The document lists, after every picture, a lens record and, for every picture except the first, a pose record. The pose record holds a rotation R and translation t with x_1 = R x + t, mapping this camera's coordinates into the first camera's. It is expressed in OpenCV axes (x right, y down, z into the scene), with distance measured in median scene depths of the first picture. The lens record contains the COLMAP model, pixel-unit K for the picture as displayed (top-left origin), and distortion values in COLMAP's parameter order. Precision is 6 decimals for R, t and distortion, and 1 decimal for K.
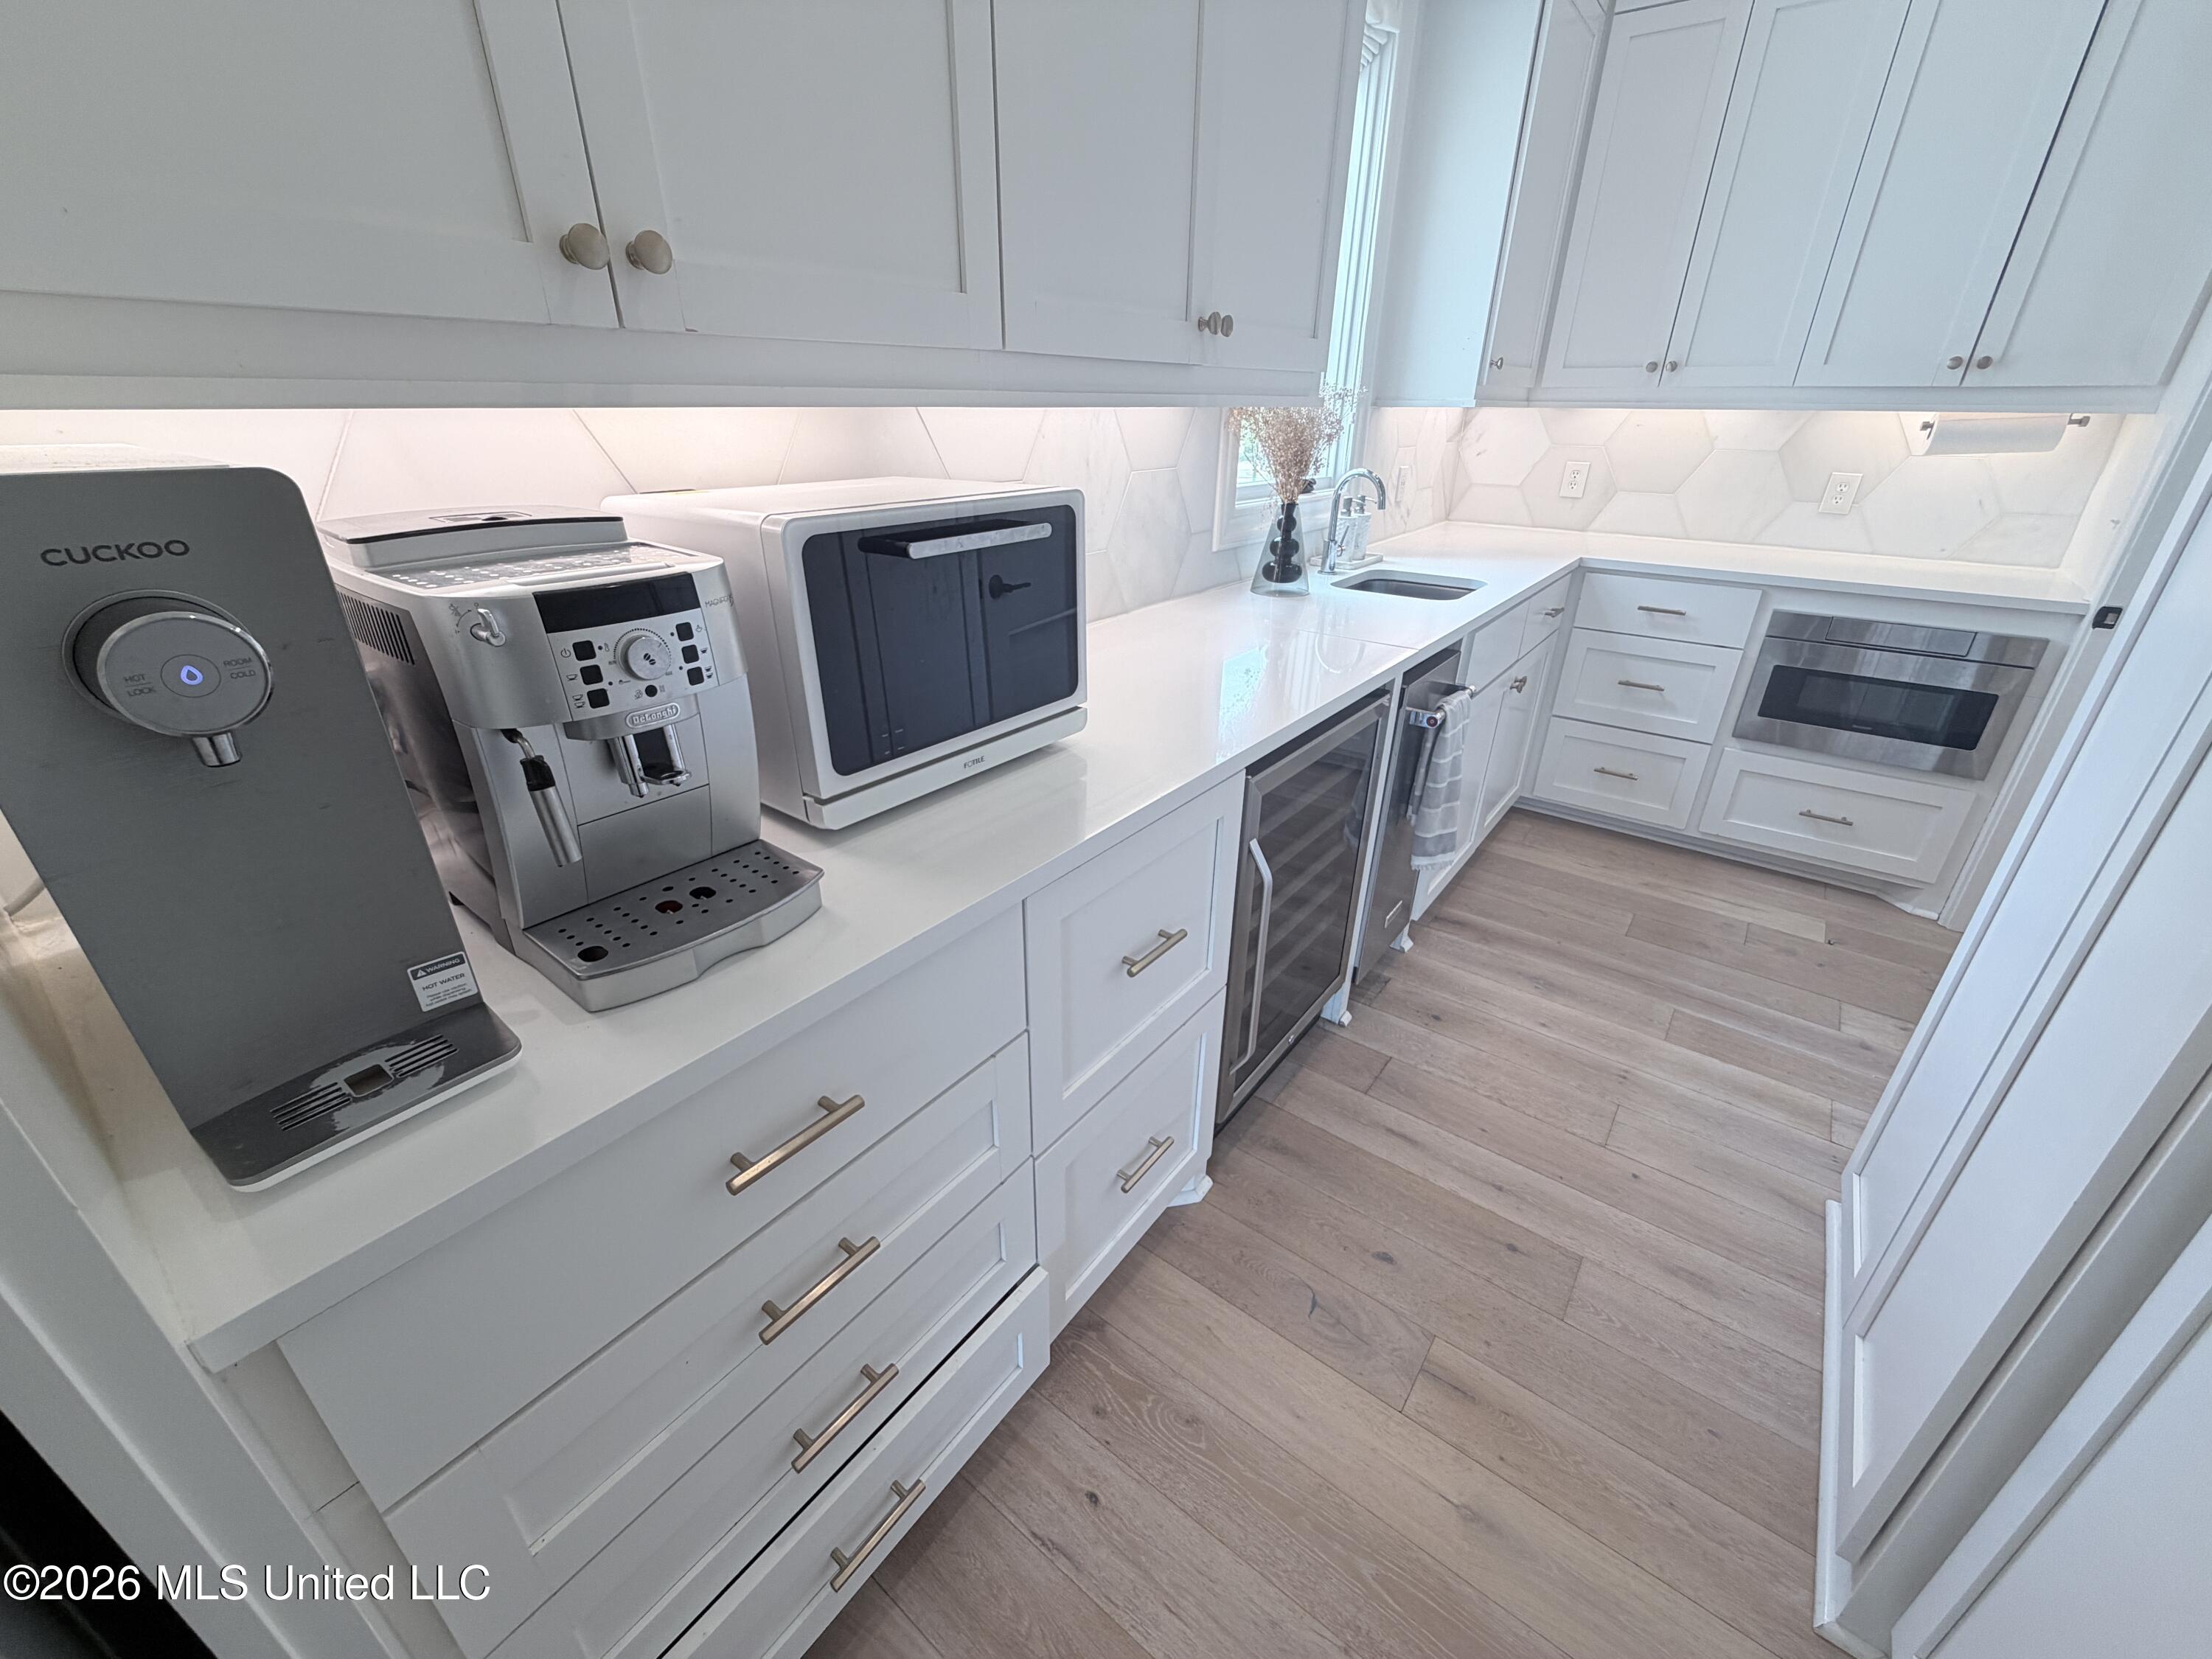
lens RADIAL K [[880.6, 0, 1100.3], [0, 880.6, 832.0], [0, 0, 1]] dist [0.000102, -0.000539]
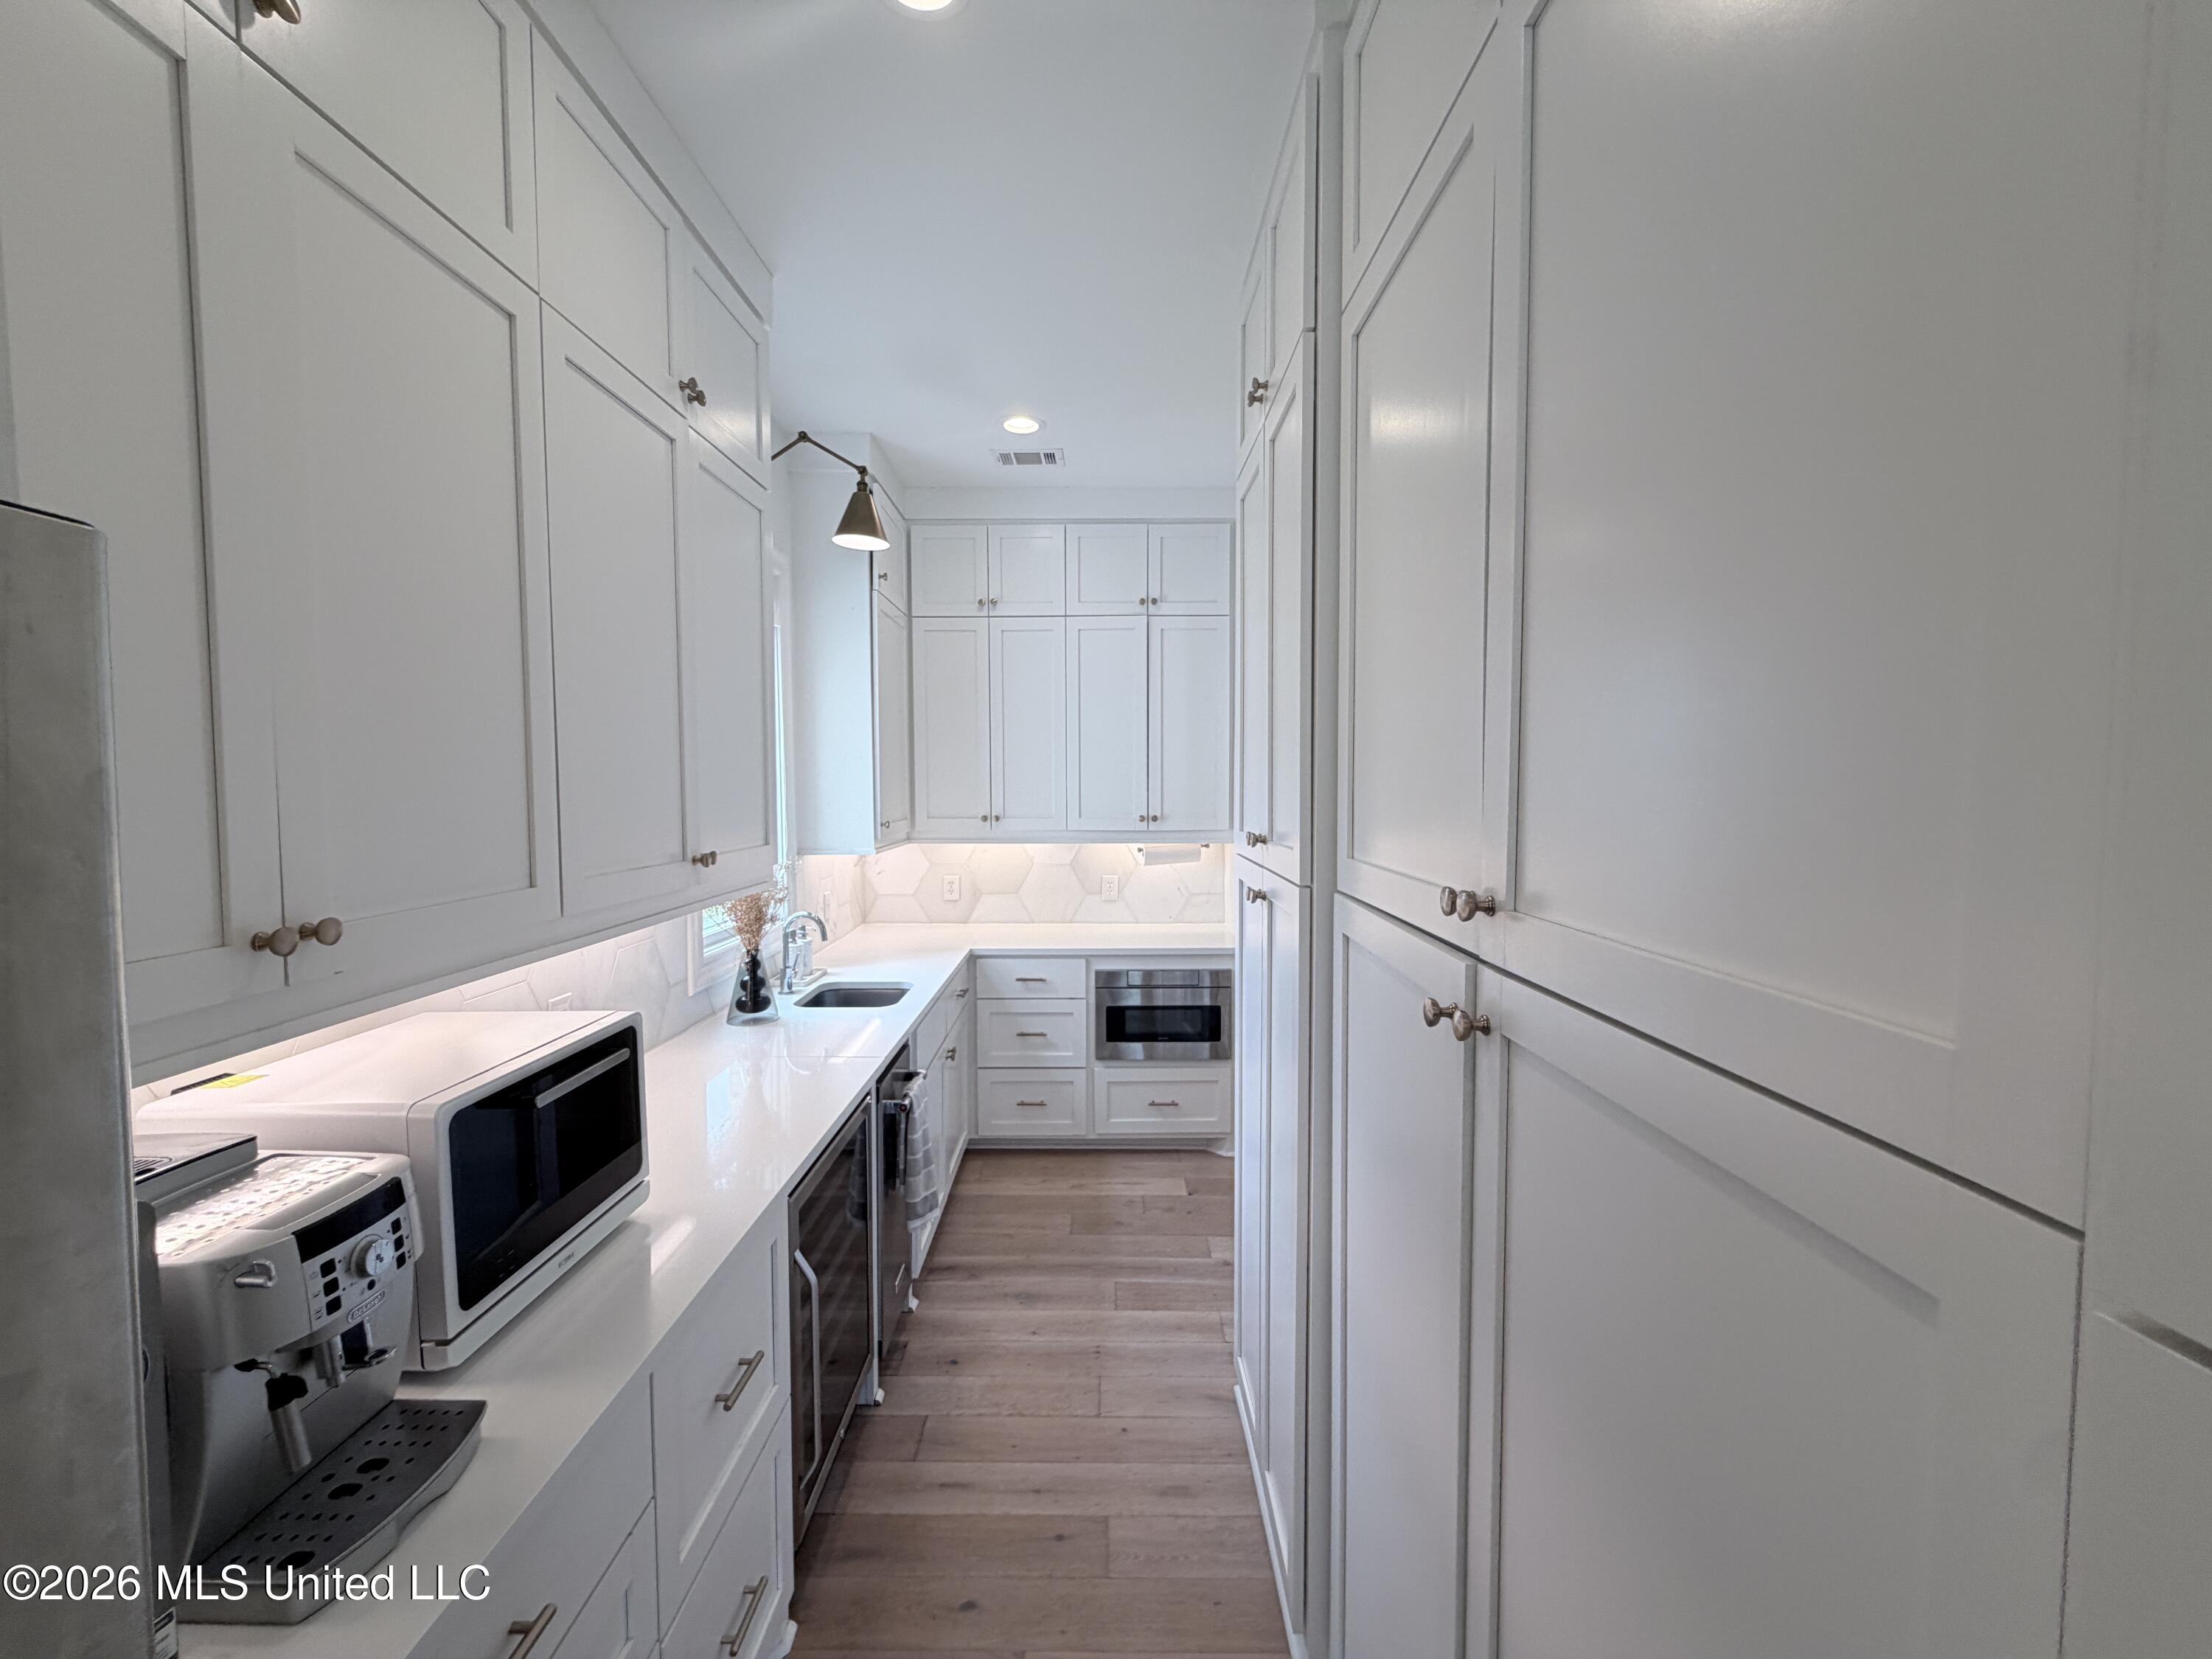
lens RADIAL K [[880.6, 0, 1100.3], [0, 880.6, 832.0], [0, 0, 1]] dist [0.000102, -0.000539]
pose [[0.797080, -0.040363, 0.602523, -0.134302], [0.269713, 0.916509, -0.295408, -0.033005], [-0.540295, 0.397972, 0.741418, -0.237306]]
